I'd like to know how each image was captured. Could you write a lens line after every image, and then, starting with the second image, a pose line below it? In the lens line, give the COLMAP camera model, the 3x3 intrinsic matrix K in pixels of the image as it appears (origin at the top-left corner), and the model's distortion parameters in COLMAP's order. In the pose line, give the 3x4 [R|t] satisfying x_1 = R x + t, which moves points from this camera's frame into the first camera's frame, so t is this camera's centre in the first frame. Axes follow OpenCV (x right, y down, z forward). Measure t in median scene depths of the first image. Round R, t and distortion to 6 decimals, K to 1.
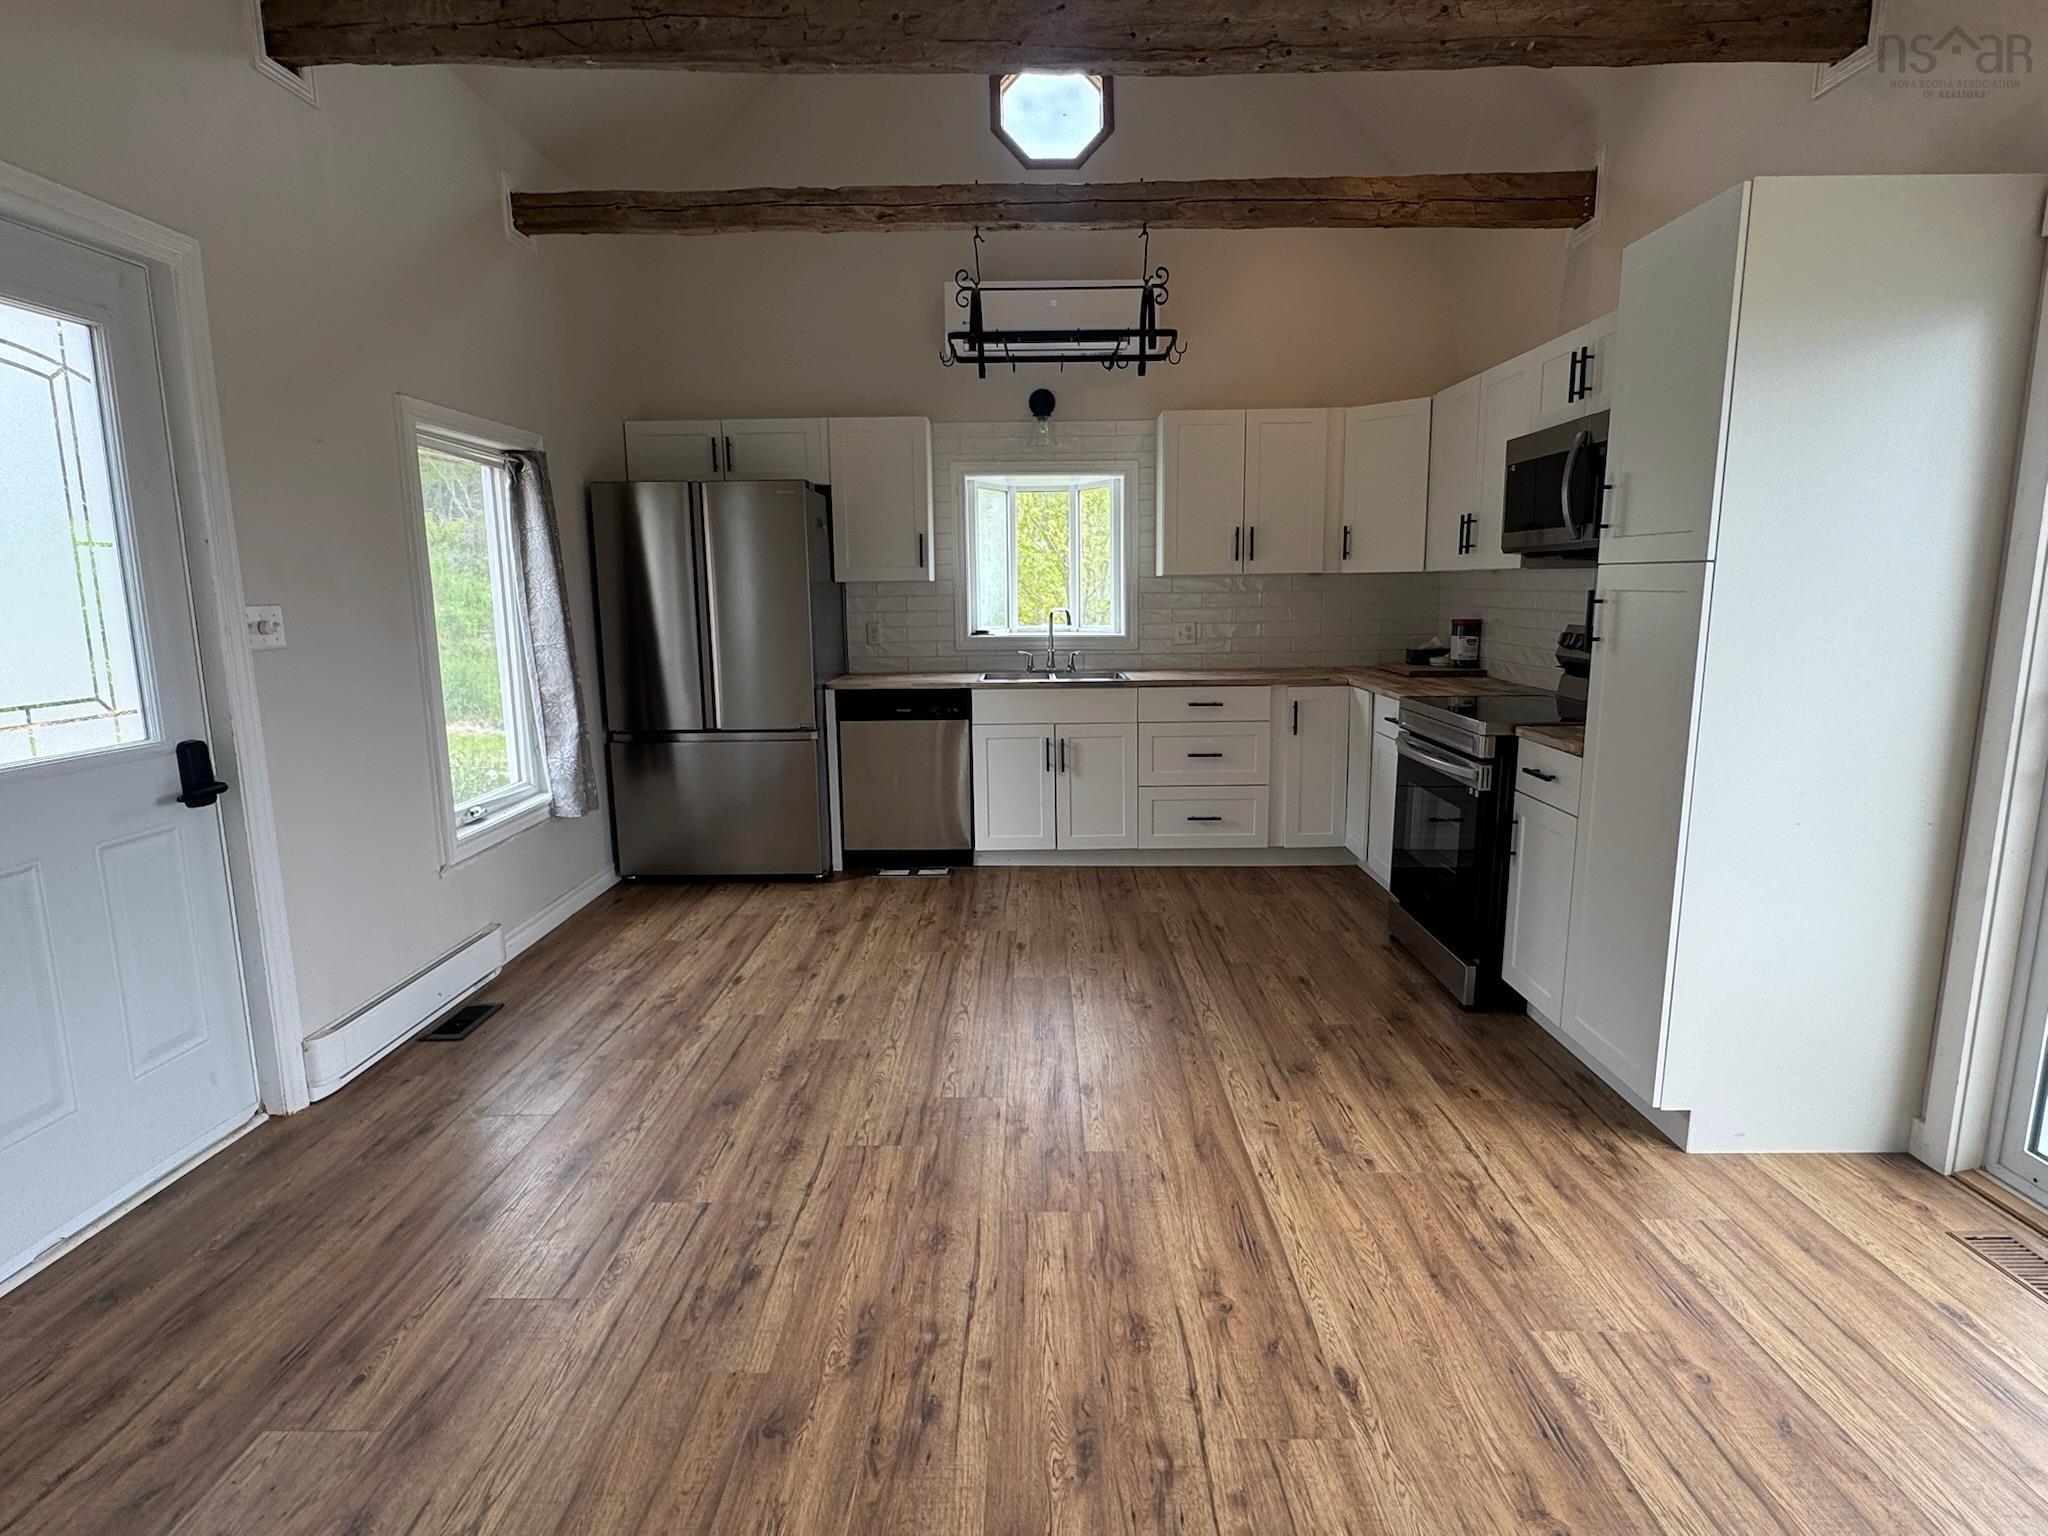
lens RADIAL K [[1078.5, 0, 1029.7], [0, 1078.5, 767.4], [0, 0, 1]] dist [-0.001090, -0.000008]
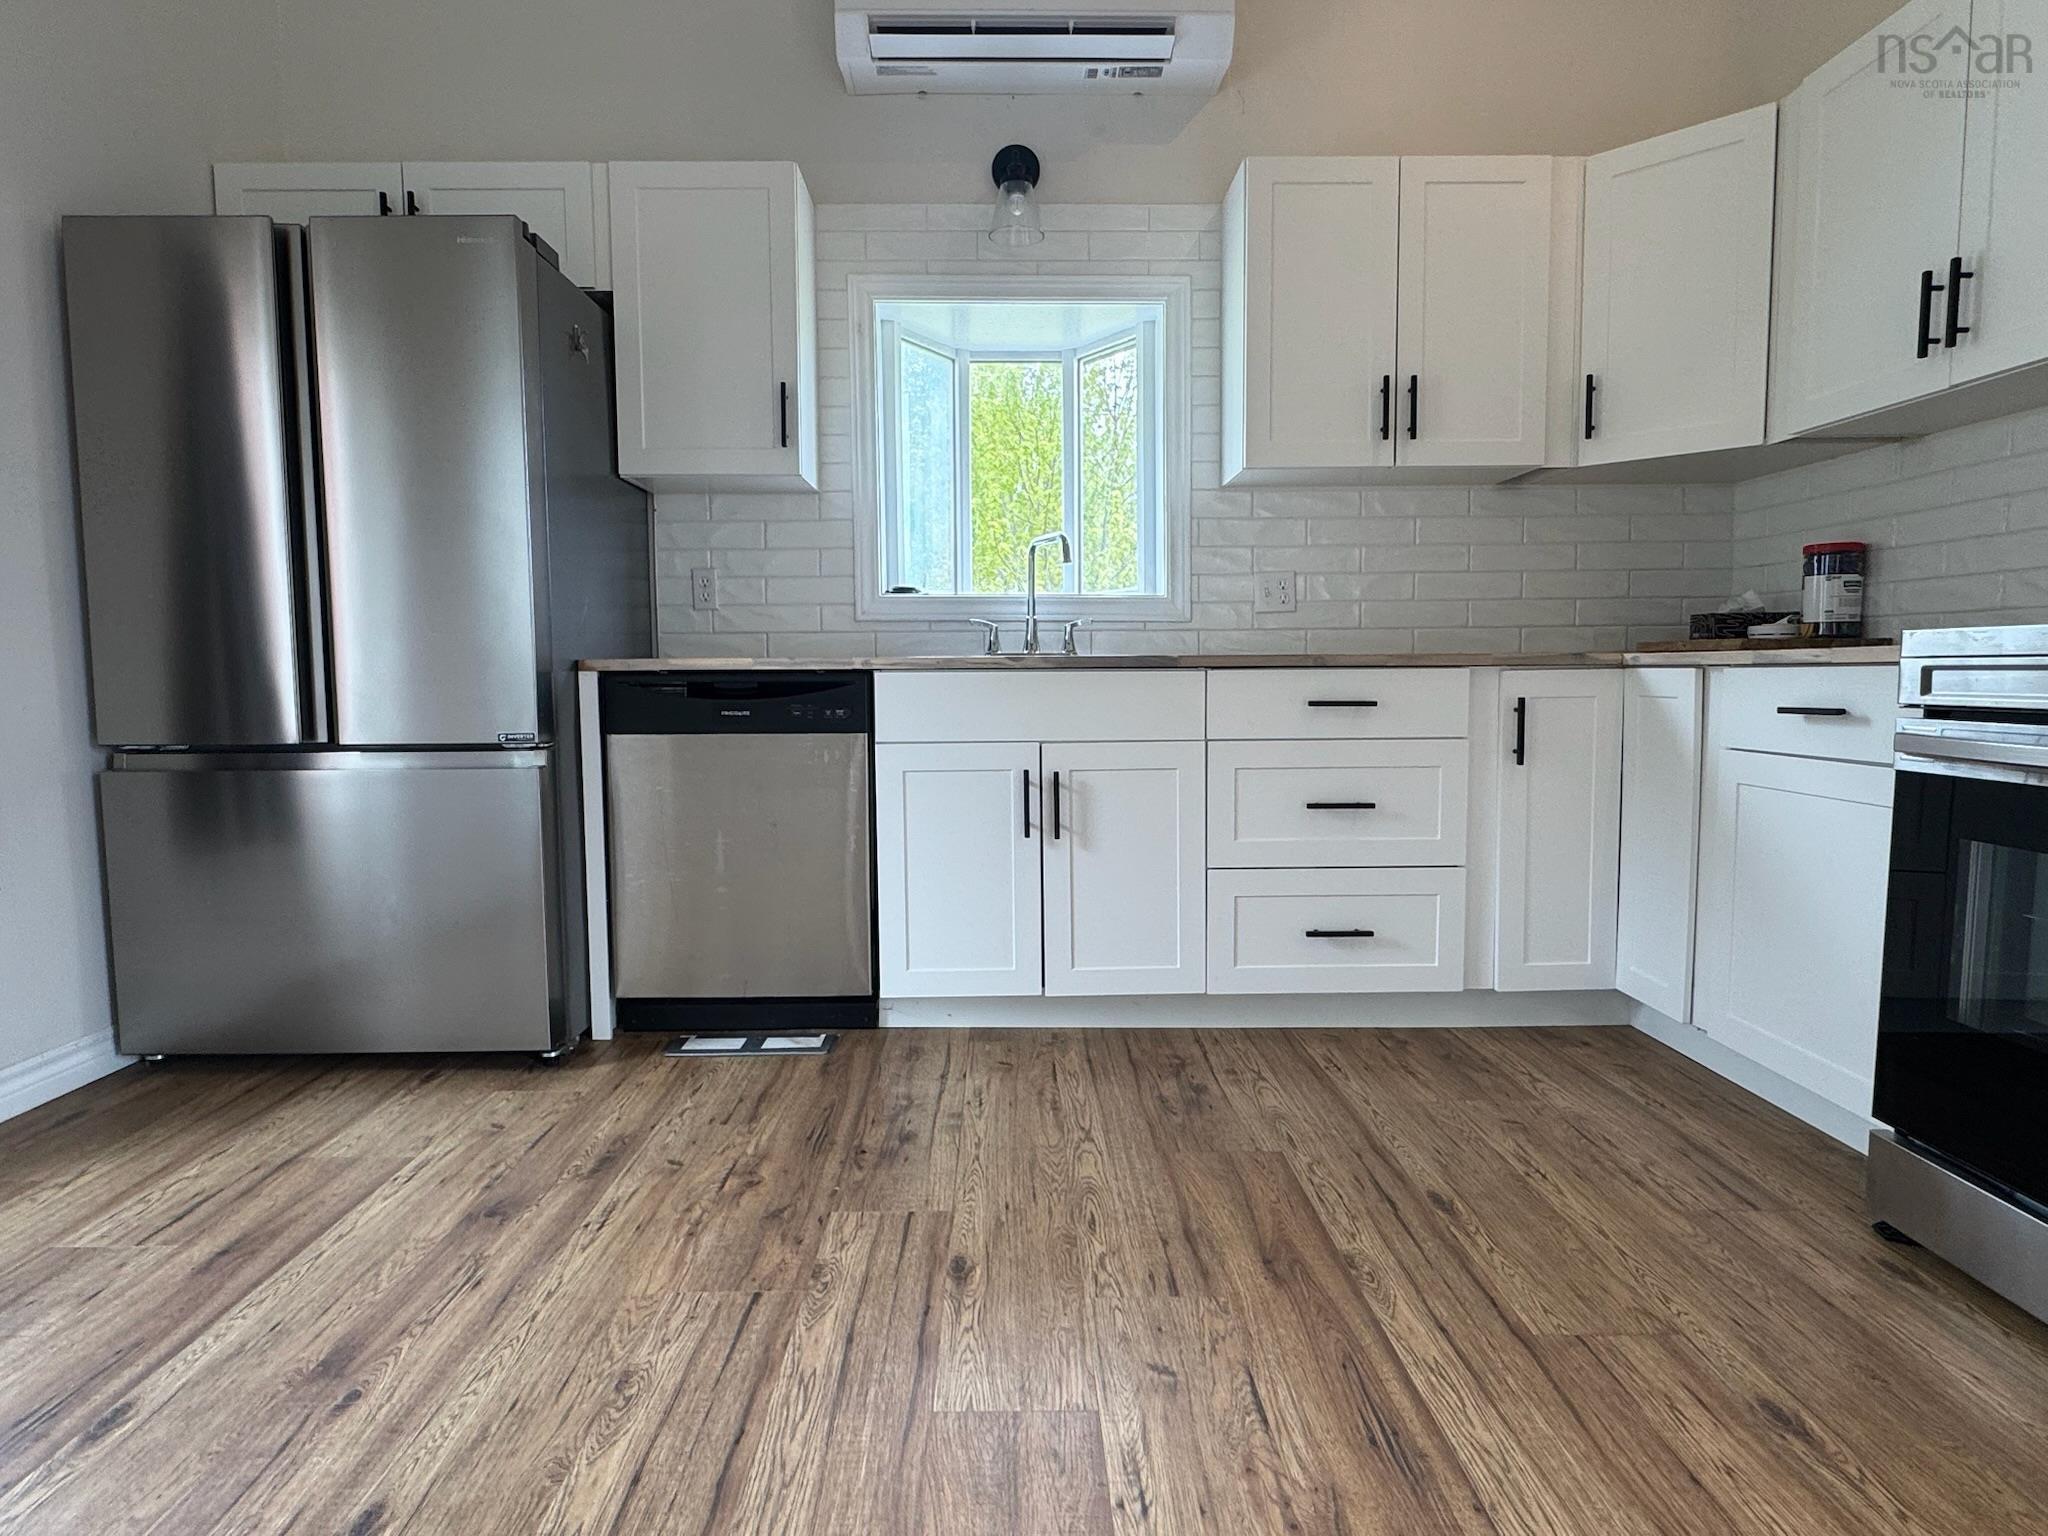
lens RADIAL K [[1184.5, 0, 1016.4], [0, 1184.5, 769.0], [0, 0, 1]] dist [-0.005306, -0.001064]
pose [[0.999900, 0.002115, 0.013956, 0.004528], [-0.000913, 0.996330, -0.085593, 0.019300], [-0.014085, 0.085572, 0.996232, 0.461397]]
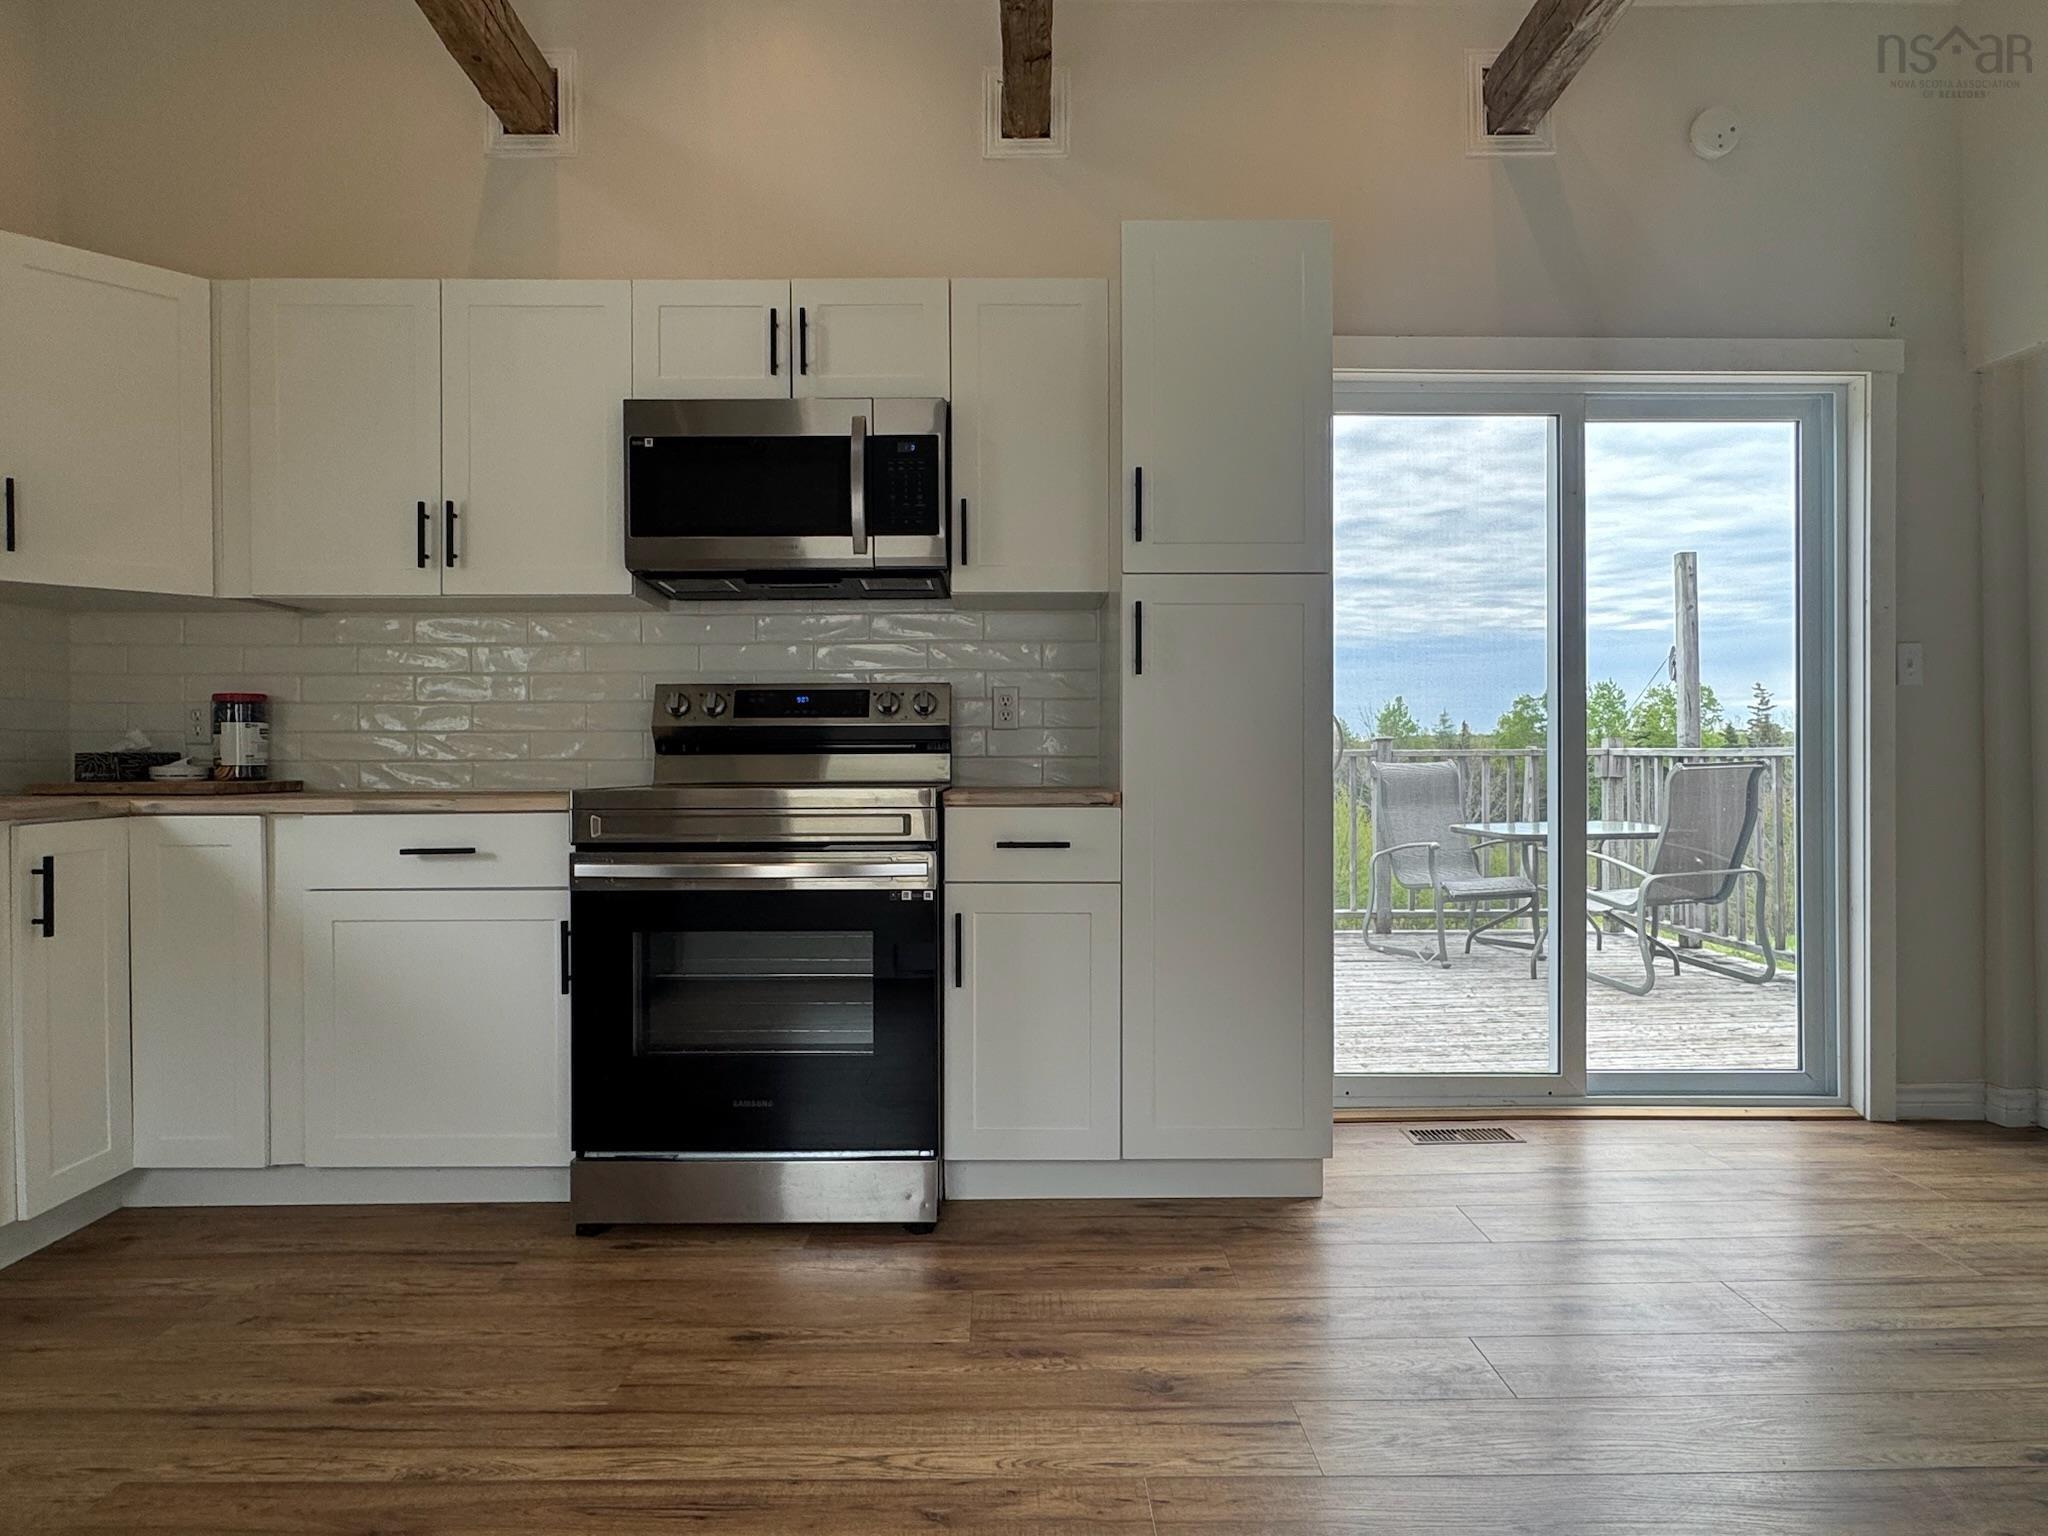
lens RADIAL K [[1184.5, 0, 1018.8], [0, 1184.5, 763.2], [0, 0, 1]] dist [-0.005306, -0.001064]
pose [[-0.011460, 0.005682, 0.999918, -0.221131], [0.173512, 0.984825, -0.003608, -0.029968], [-0.984765, 0.173456, -0.012272, 0.629261]]
